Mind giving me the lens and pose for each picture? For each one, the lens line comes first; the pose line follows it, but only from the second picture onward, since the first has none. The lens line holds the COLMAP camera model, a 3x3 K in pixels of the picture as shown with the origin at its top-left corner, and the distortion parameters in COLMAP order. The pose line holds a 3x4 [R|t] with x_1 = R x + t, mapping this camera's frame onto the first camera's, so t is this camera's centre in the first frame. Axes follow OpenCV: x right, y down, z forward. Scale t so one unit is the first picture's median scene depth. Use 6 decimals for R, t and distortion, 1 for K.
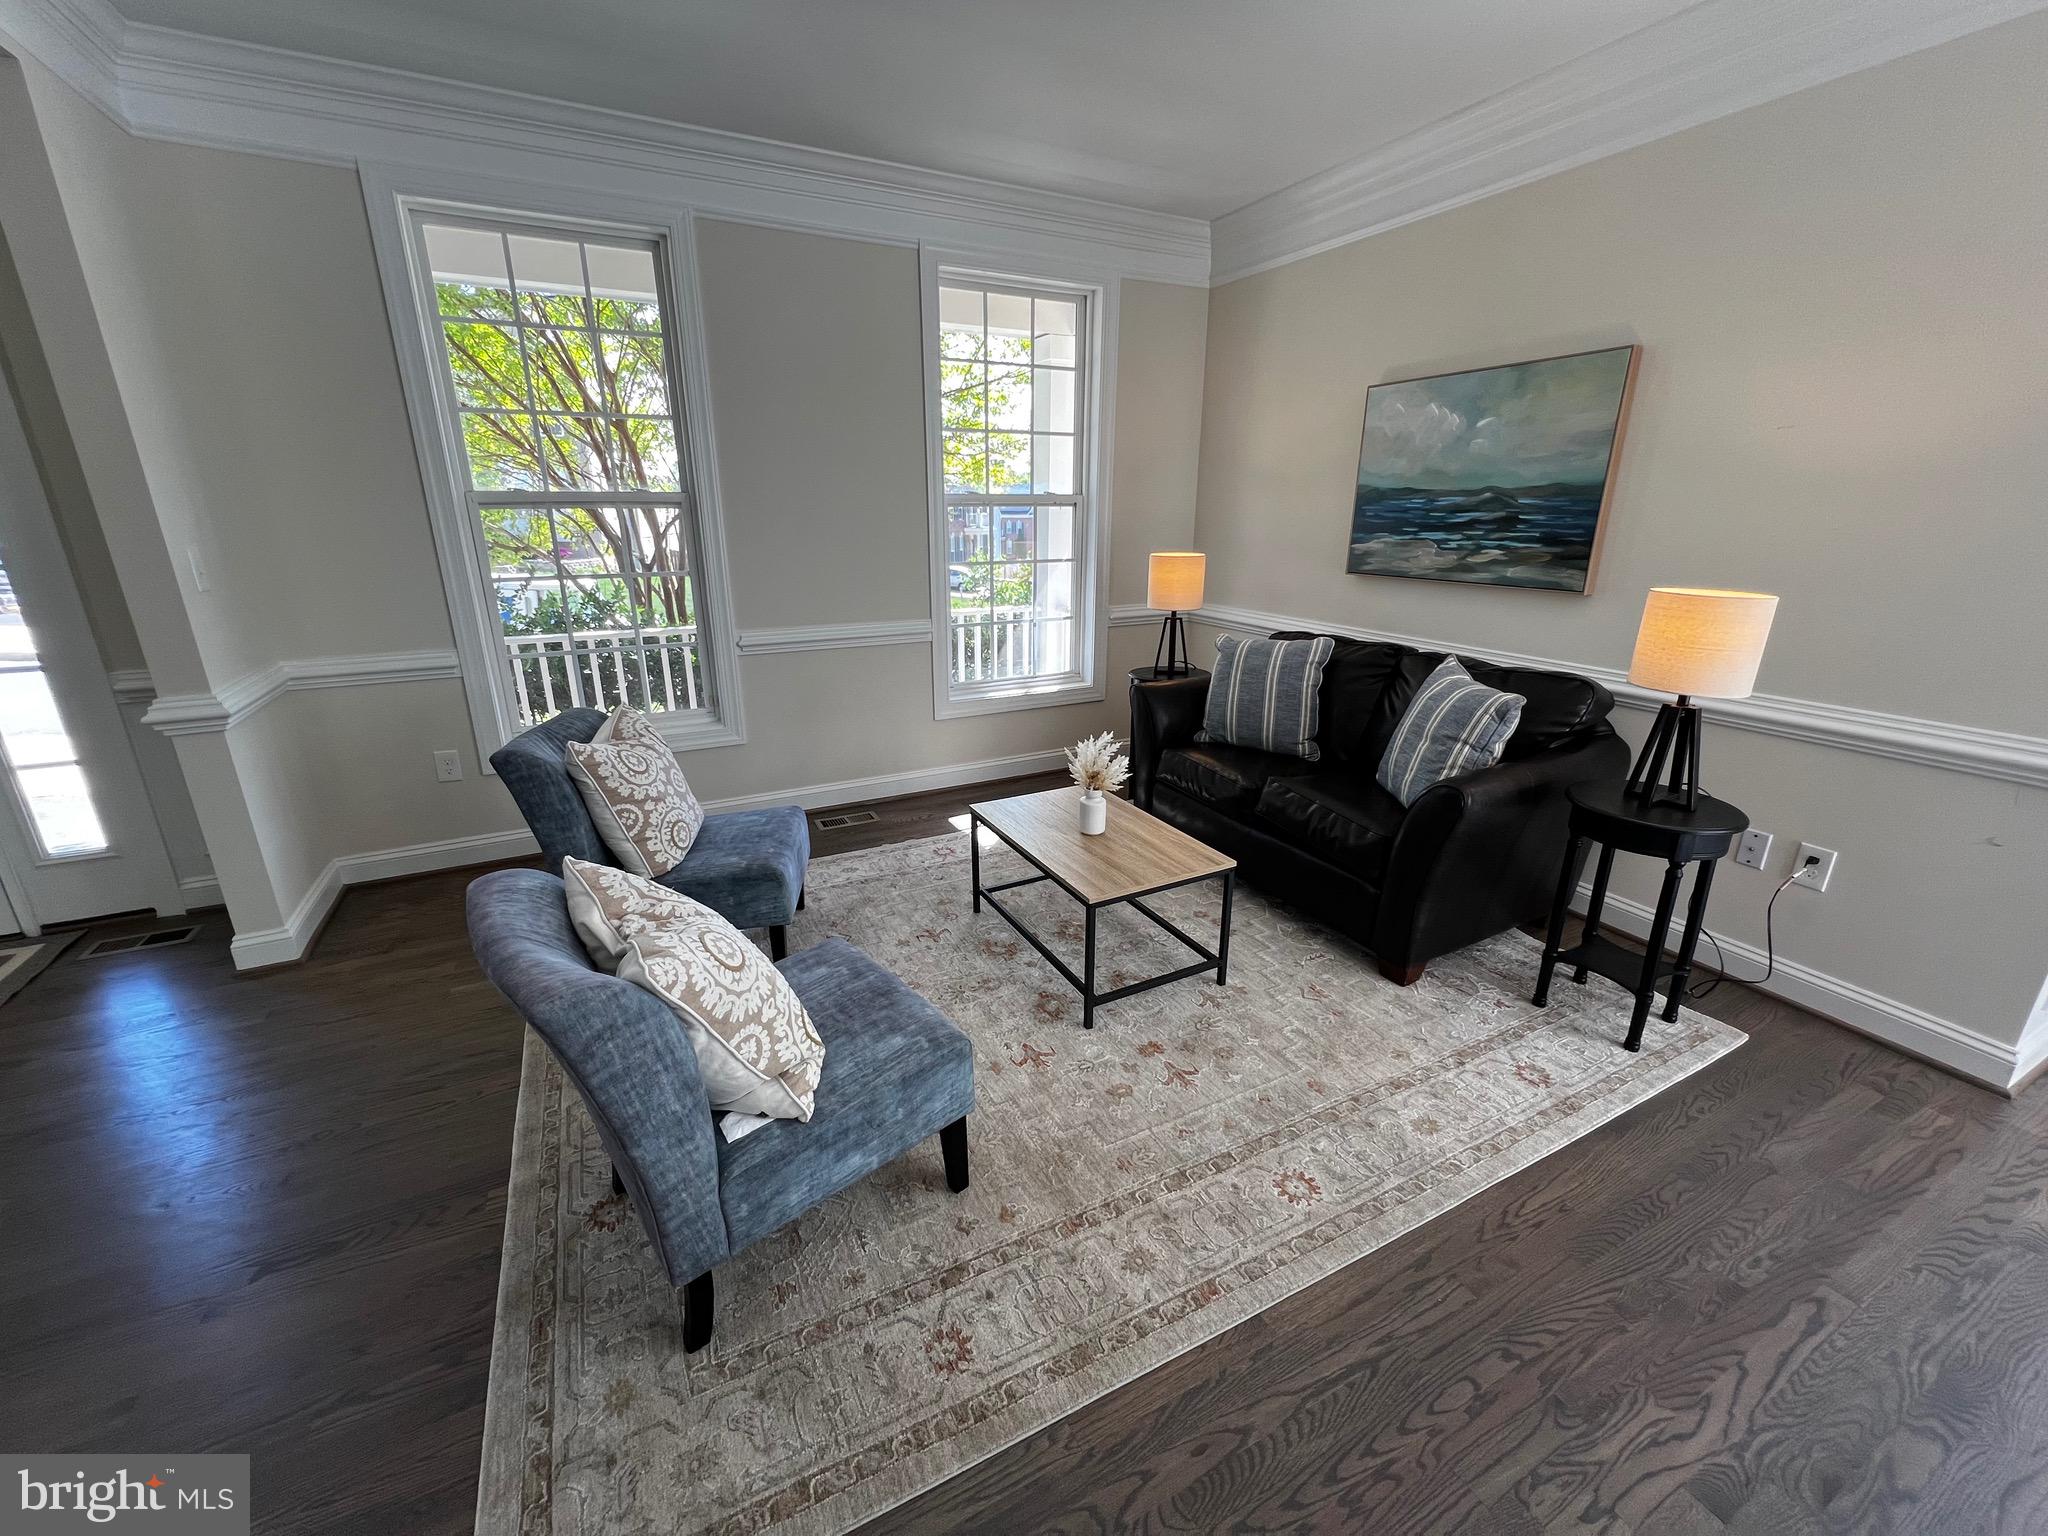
lens RADIAL K [[815.1, 0, 1021.1], [0, 815.1, 766.8], [0, 0, 1]] dist [-0.004935, 0.001598]
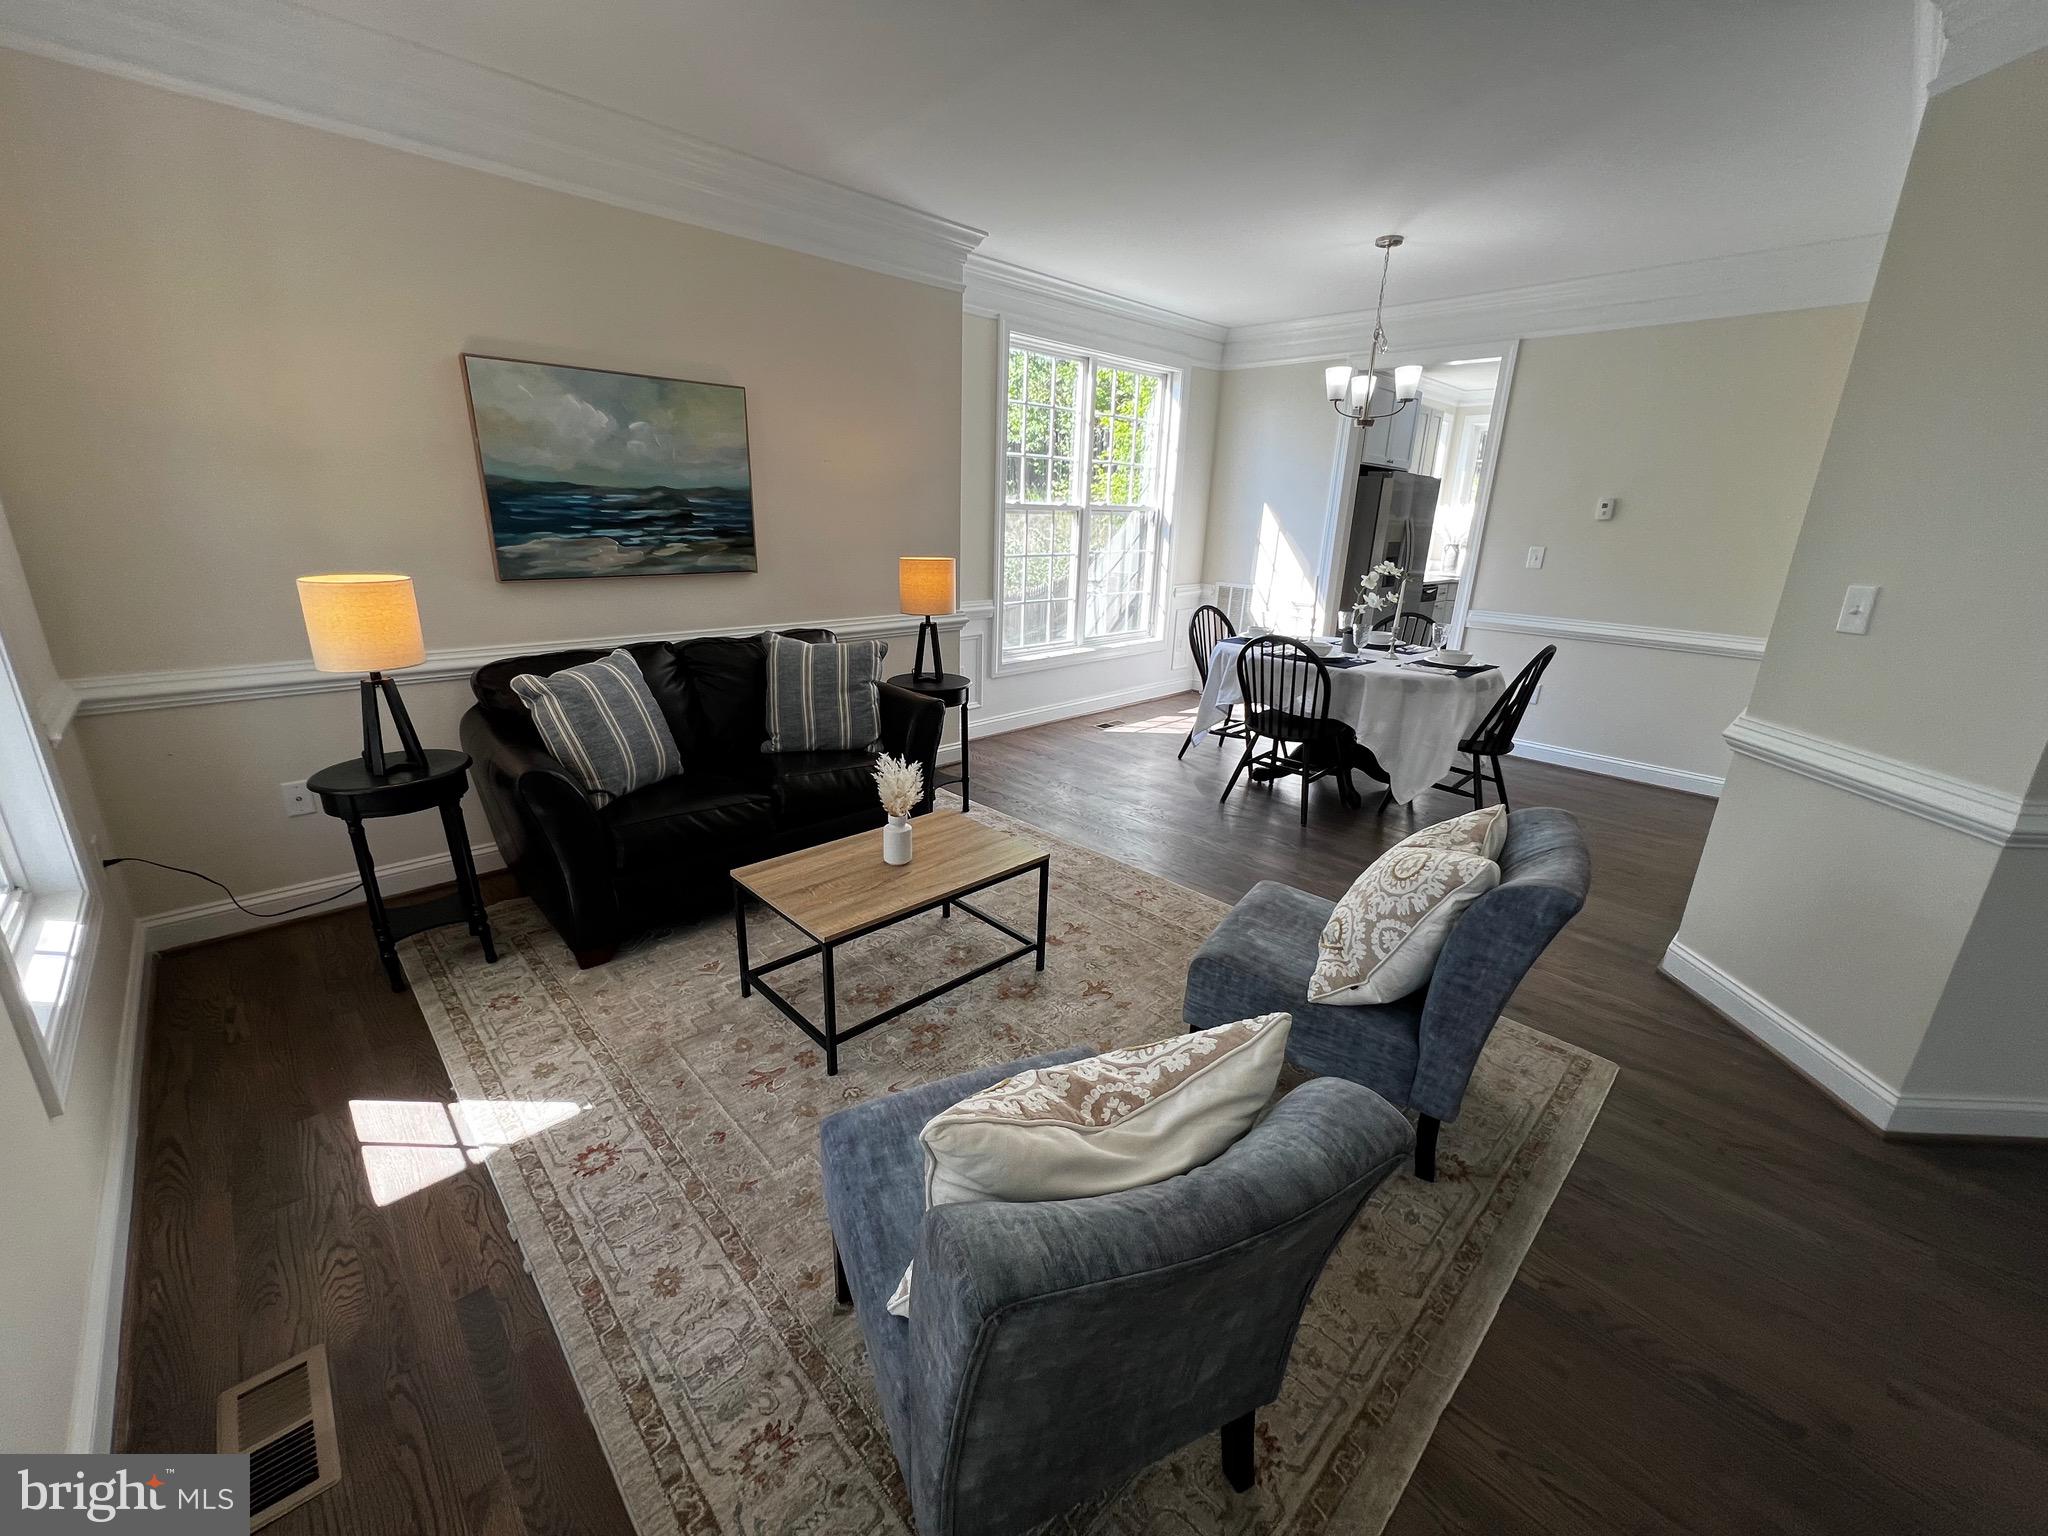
lens RADIAL K [[815.1, 0, 1019.0], [0, 815.1, 766.1], [0, 0, 1]] dist [-0.004935, 0.001598]
pose [[-0.287312, -0.294393, 0.911474, -0.659974], [0.269585, 0.888274, 0.371877, -0.279448], [-0.919117, 0.352564, -0.175848, 0.857453]]
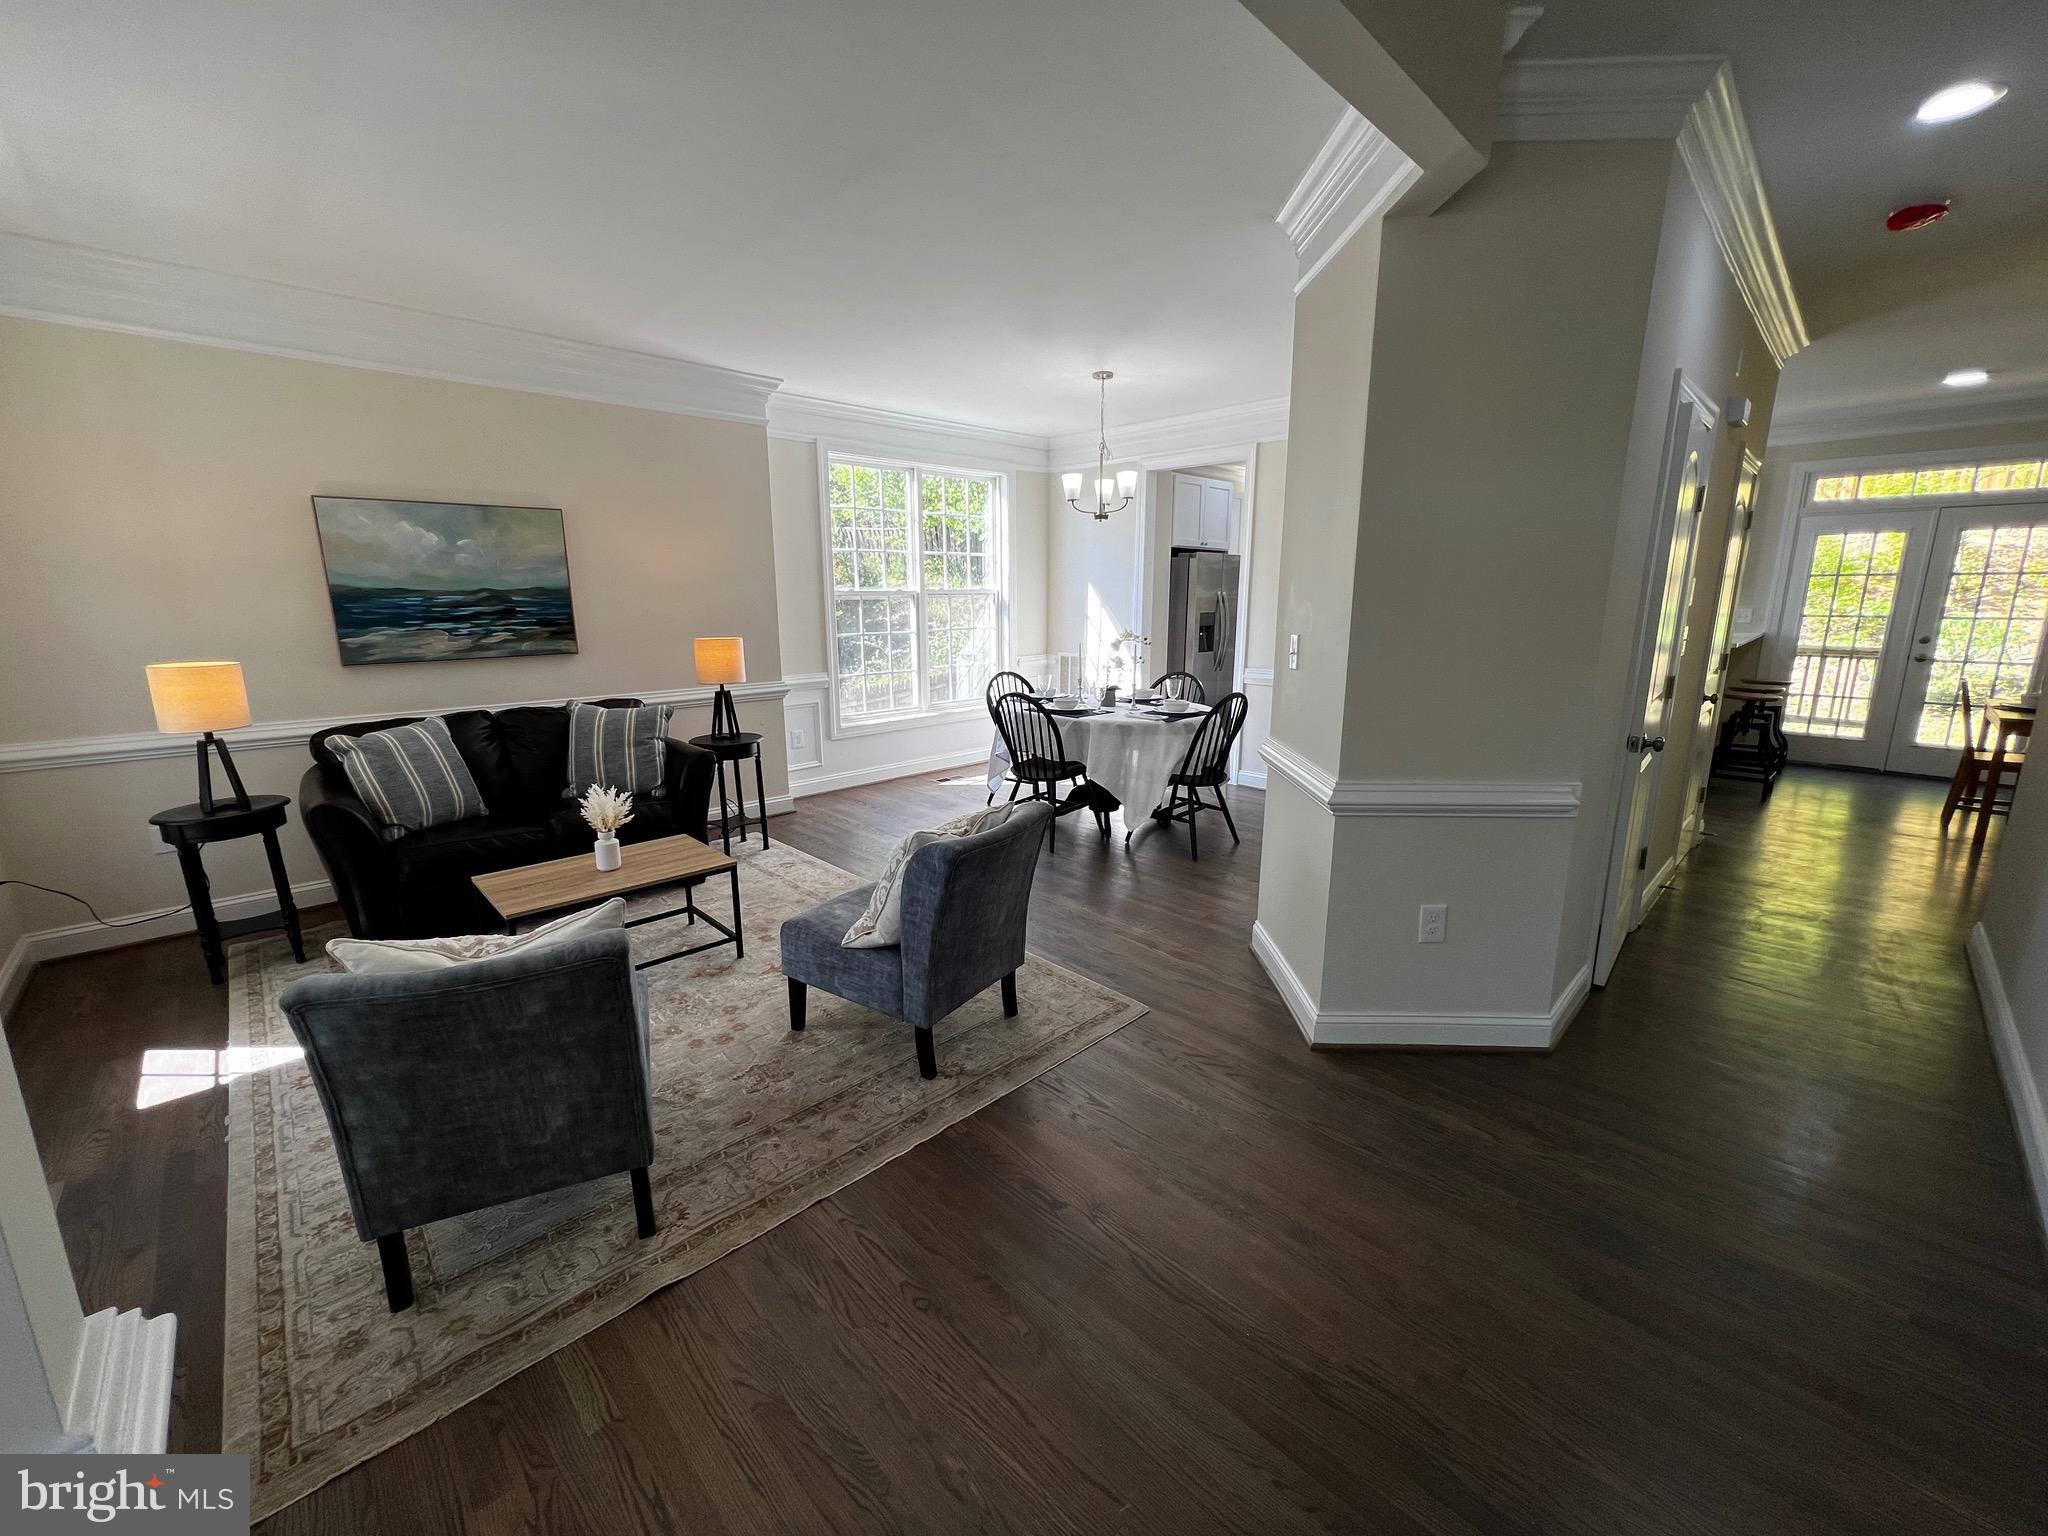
lens RADIAL K [[815.1, 0, 1020.9], [0, 815.1, 765.6], [0, 0, 1]] dist [-0.004935, 0.001598]
pose [[-0.288580, -0.197158, 0.936937, -1.011058], [0.299009, 0.911068, 0.283810, -0.185672], [-0.909569, 0.362054, -0.203964, 0.548993]]
